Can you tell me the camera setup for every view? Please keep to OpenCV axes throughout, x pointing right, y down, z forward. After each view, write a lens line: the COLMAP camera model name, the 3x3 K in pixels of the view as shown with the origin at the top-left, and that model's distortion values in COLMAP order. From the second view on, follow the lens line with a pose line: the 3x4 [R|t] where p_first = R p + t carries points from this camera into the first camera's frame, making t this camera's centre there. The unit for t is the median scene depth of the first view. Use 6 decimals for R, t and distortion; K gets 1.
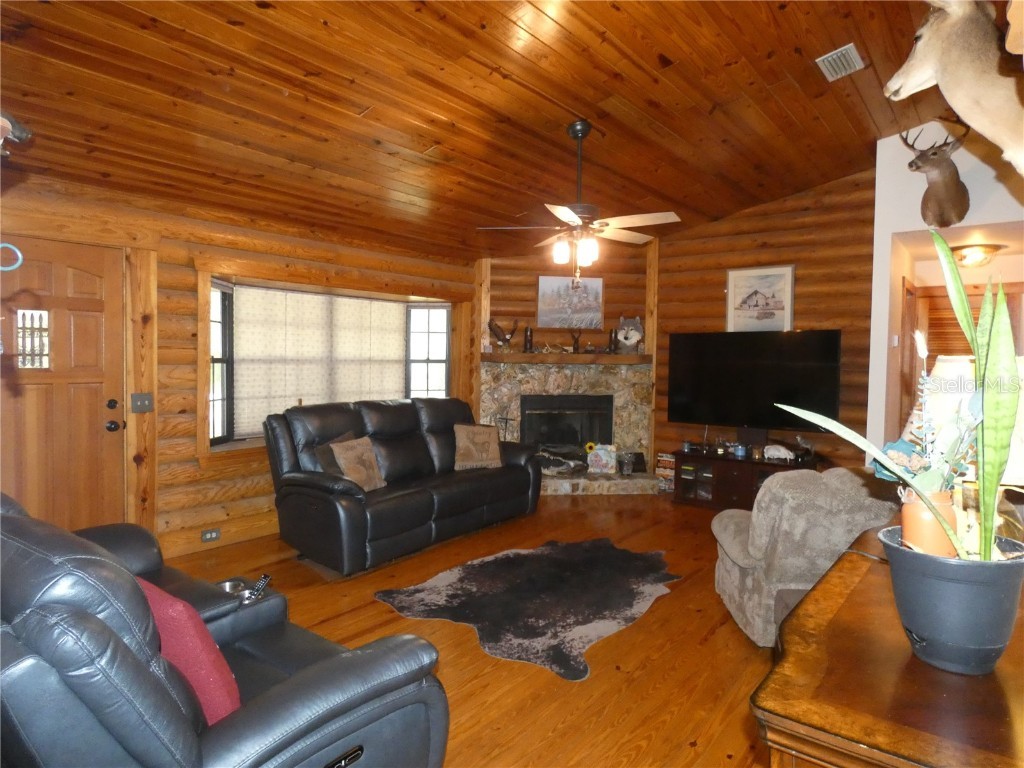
lens RADIAL K [[623.4, 0, 517.1], [0, 623.4, 381.4], [0, 0, 1]] dist [-0.001047, -0.001408]
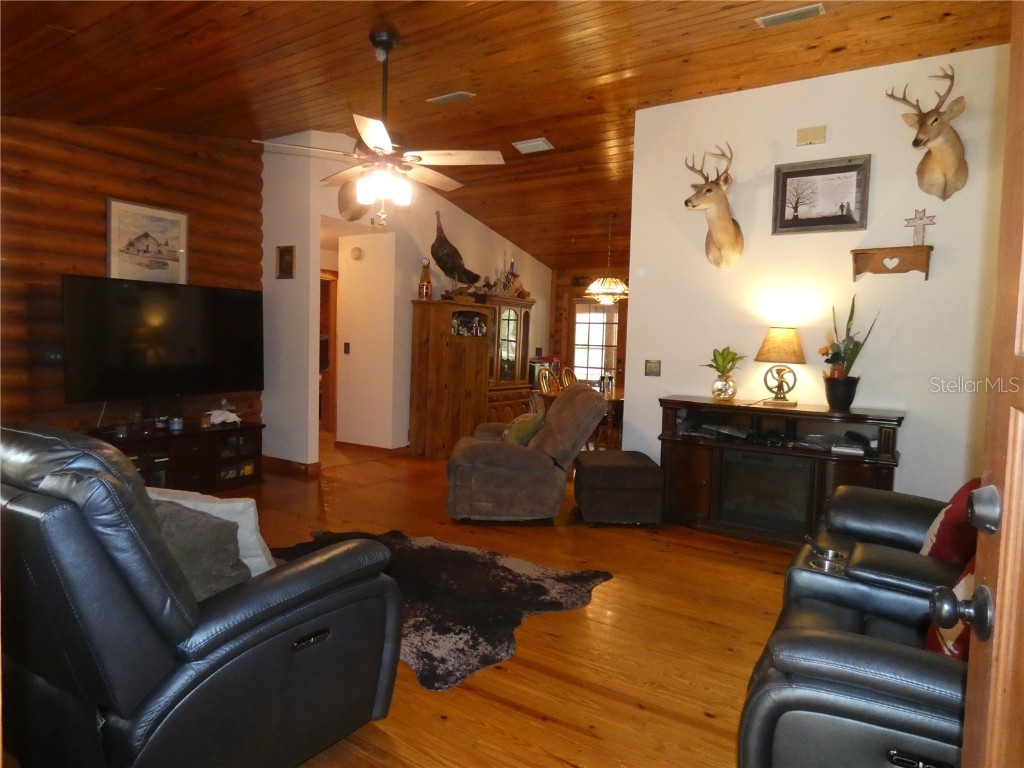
lens RADIAL K [[623.4, 0, 516.7], [0, 623.4, 381.8], [0, 0, 1]] dist [-0.001047, -0.001408]
pose [[-0.107577, -0.076593, 0.991242, -0.807806], [0.016746, 0.996747, 0.078835, -0.009074], [-0.994056, 0.025080, -0.105945, 0.959916]]
